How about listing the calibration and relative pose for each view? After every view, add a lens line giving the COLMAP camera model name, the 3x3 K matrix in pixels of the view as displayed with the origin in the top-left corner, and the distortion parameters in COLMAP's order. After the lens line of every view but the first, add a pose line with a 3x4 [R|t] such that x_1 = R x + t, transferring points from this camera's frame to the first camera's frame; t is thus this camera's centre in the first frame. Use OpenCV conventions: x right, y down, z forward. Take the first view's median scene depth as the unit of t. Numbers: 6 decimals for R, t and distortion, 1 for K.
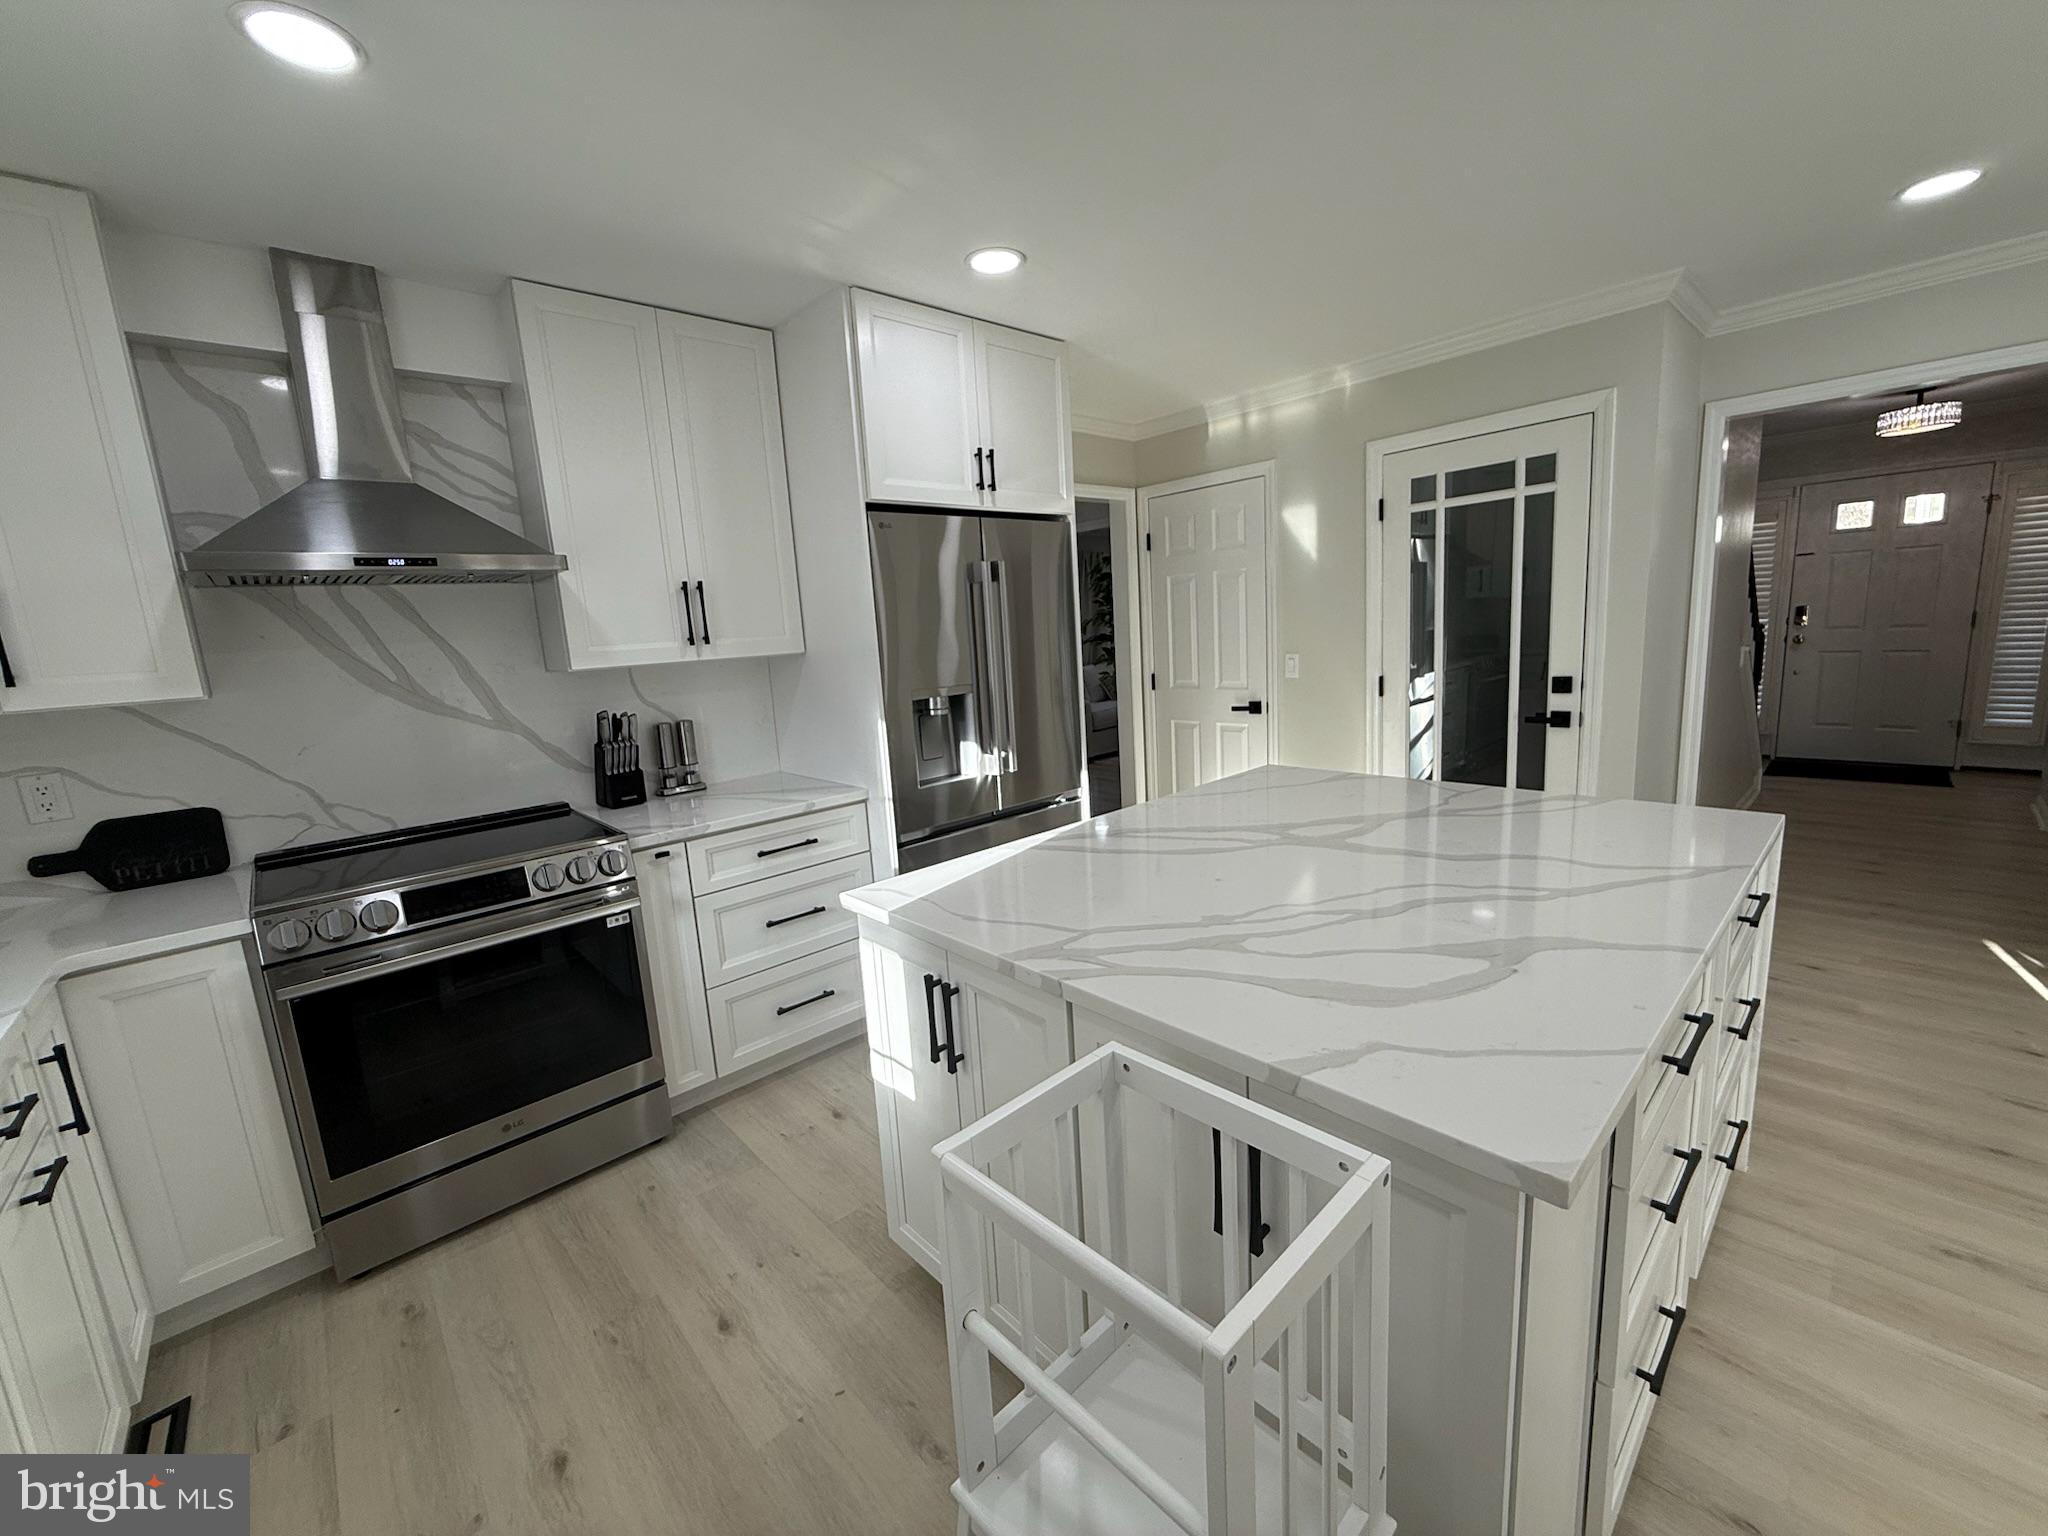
lens RADIAL K [[814.6, 0, 1020.6], [0, 814.6, 762.3], [0, 0, 1]] dist [0.000100, 0.000040]
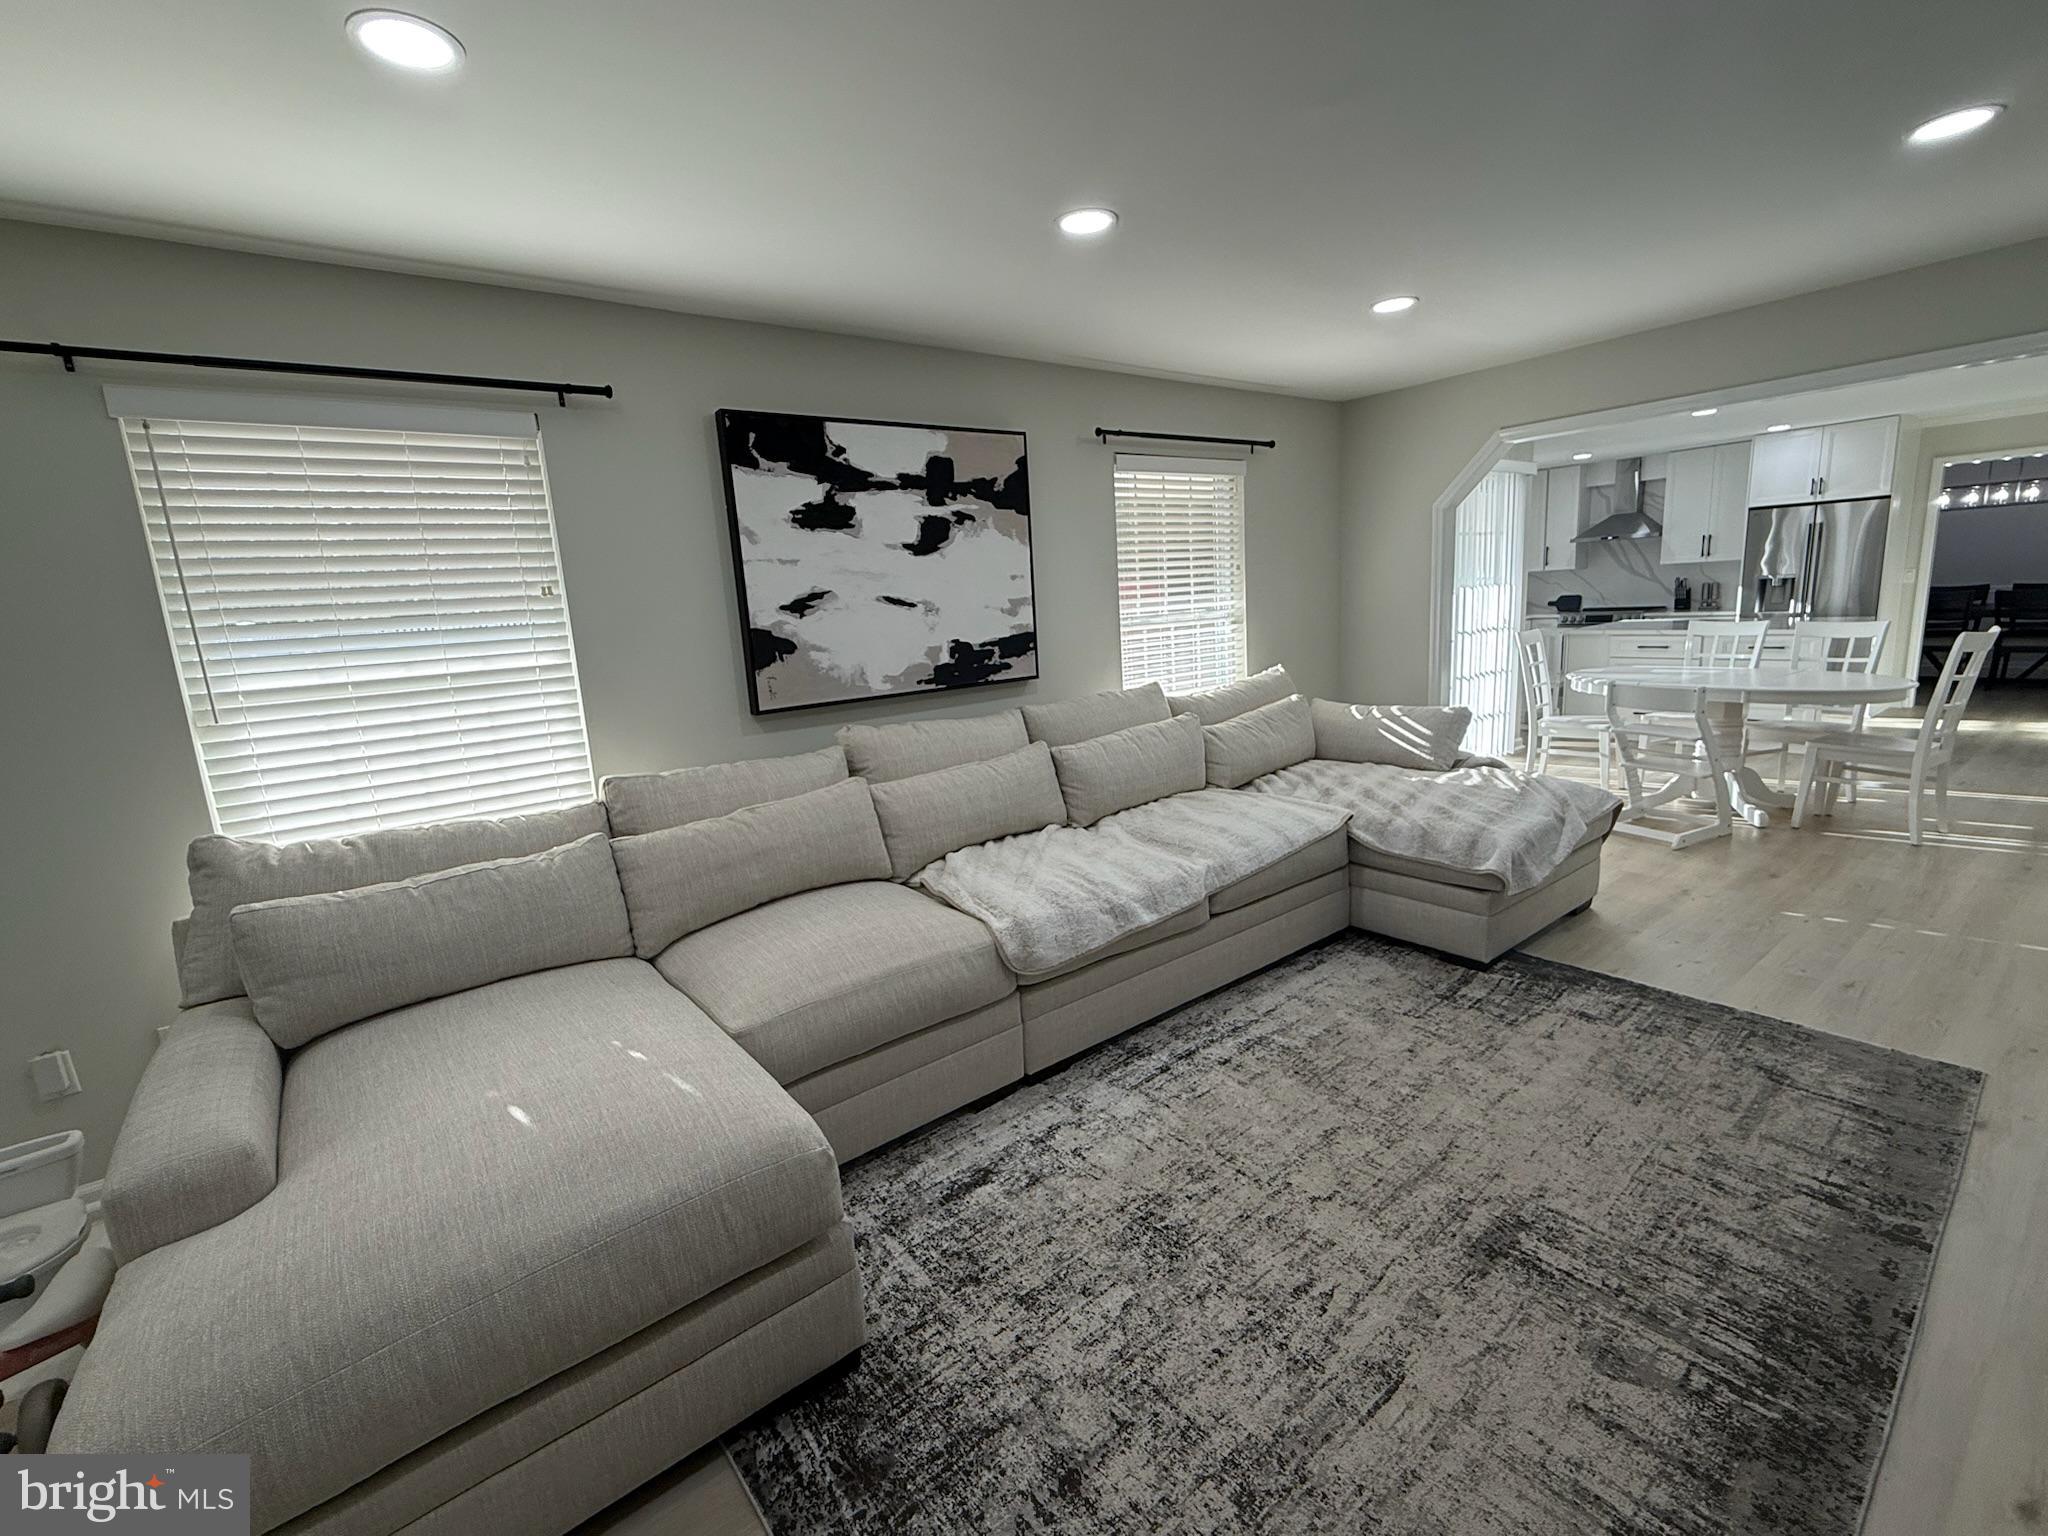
lens RADIAL K [[882.8, 0, 1024.0], [0, 882.8, 768.0], [0, 0, 1]] dist [-0.000418, -0.000161]
pose [[-0.091052, 0.255807, -0.962430, 3.150621], [-0.095805, 0.959712, 0.264148, -0.014547], [0.991227, 0.116257, -0.062876, -1.186254]]
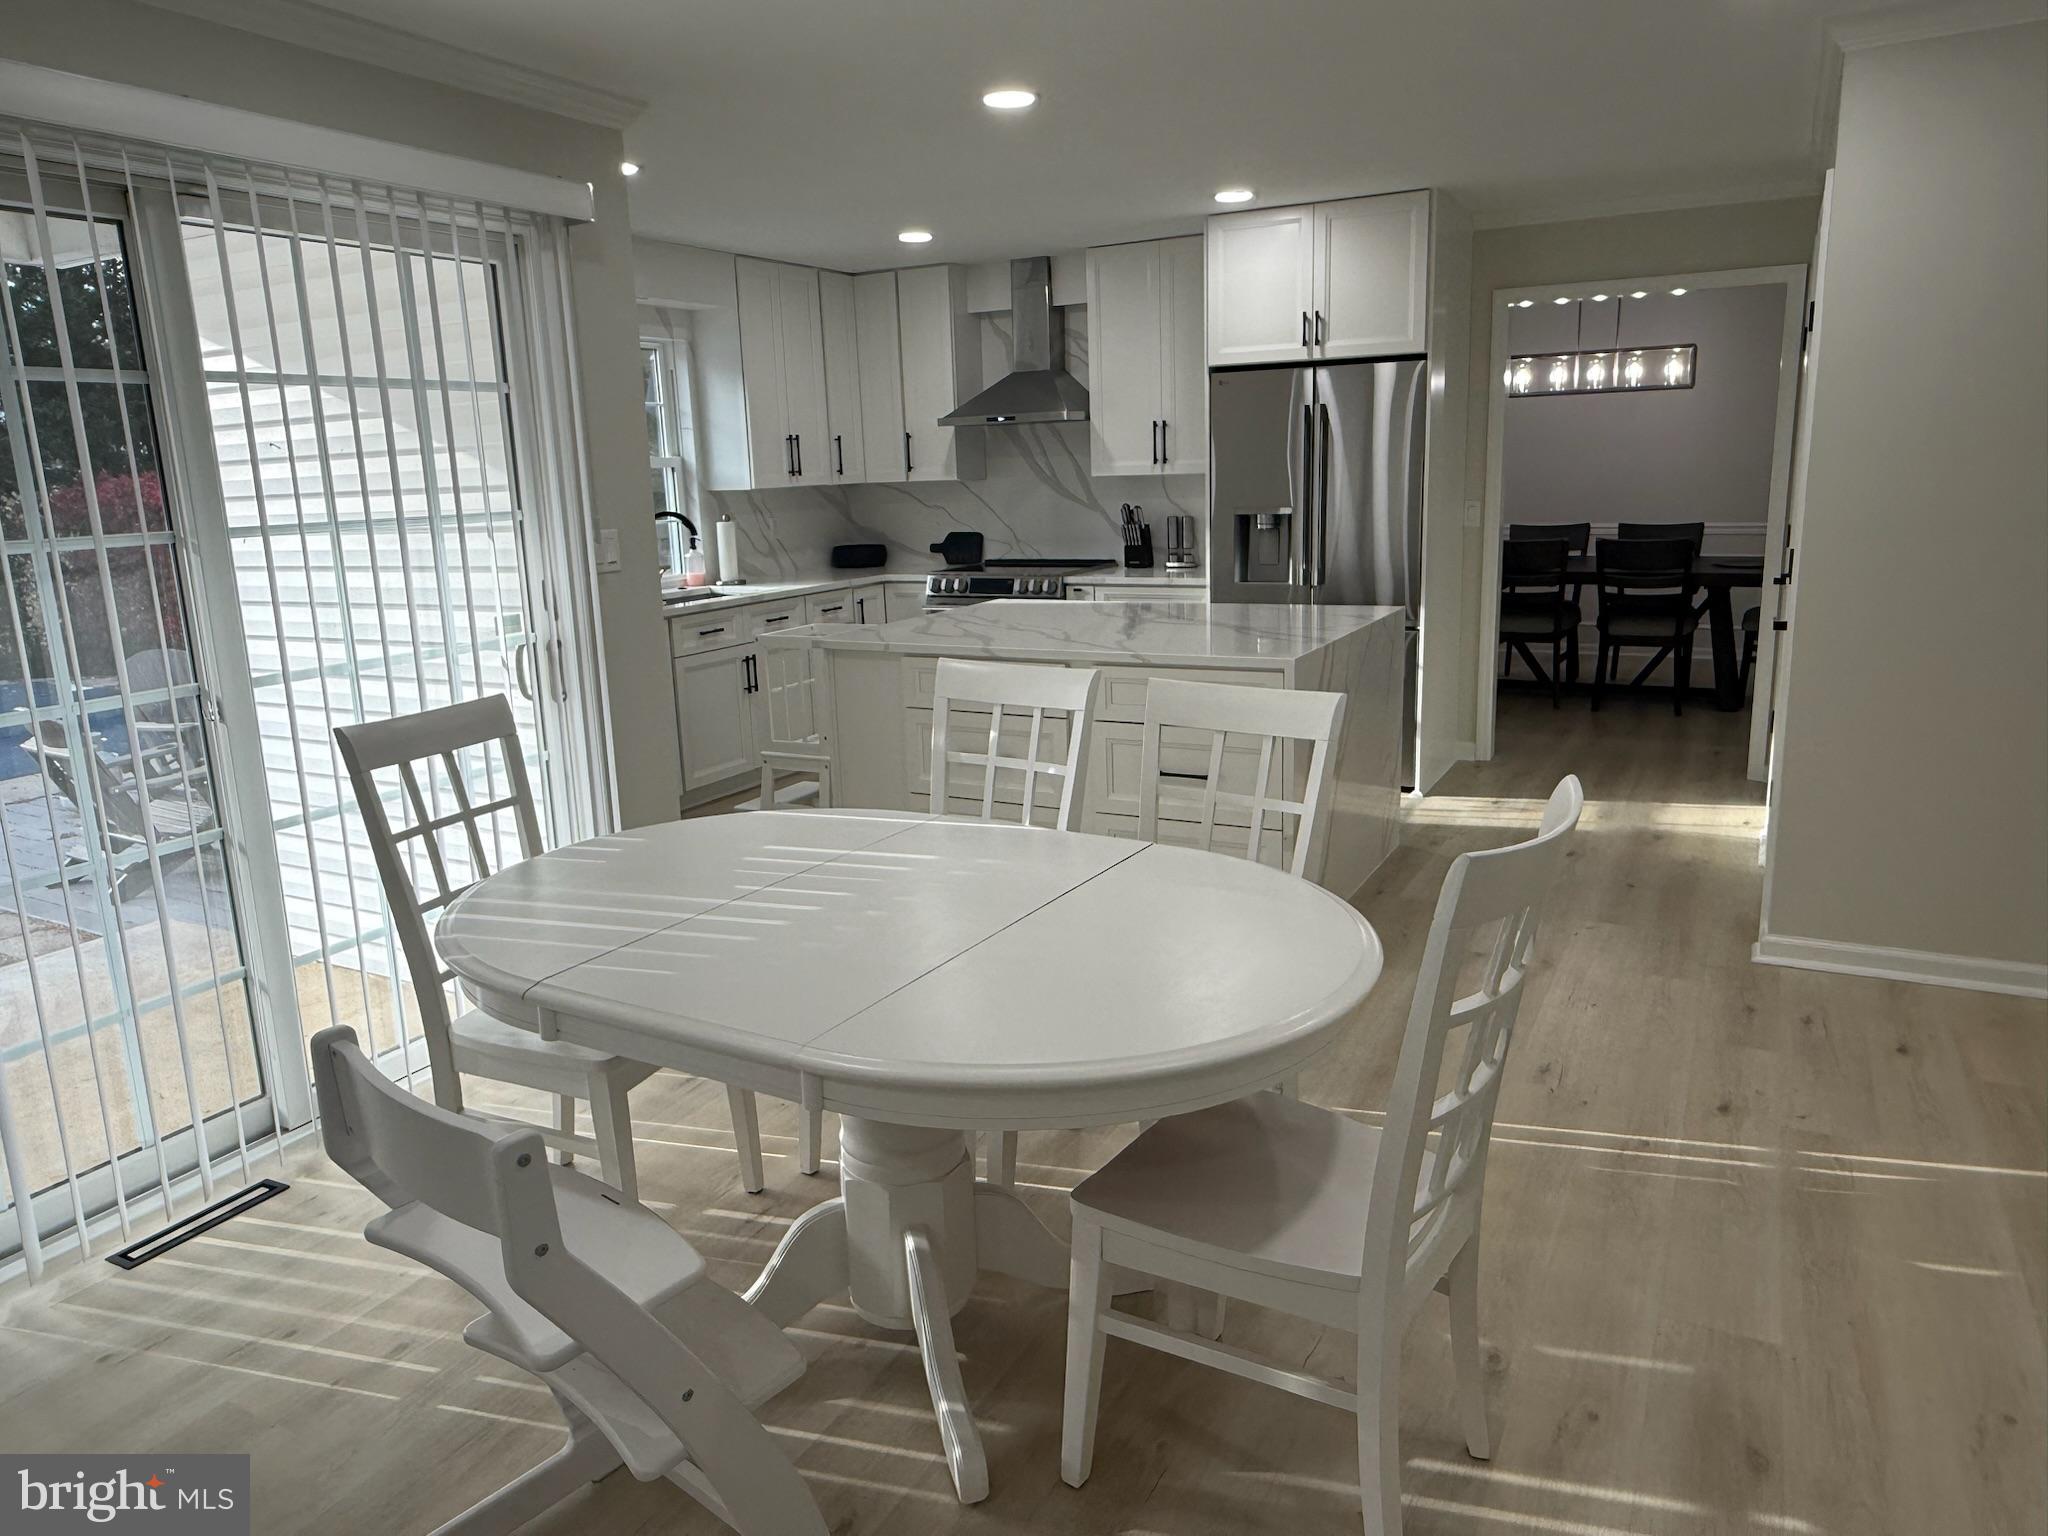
lens RADIAL K [[1345.6, 0, 1024.2], [0, 1345.6, 754.3], [0, 0, 1]] dist [-0.000234, -0.000753]
pose [[0.323591, 0.251181, -0.912249, 1.896616], [-0.139187, 0.966269, 0.216683, -0.128881], [0.935904, 0.056857, 0.347637, -0.057378]]
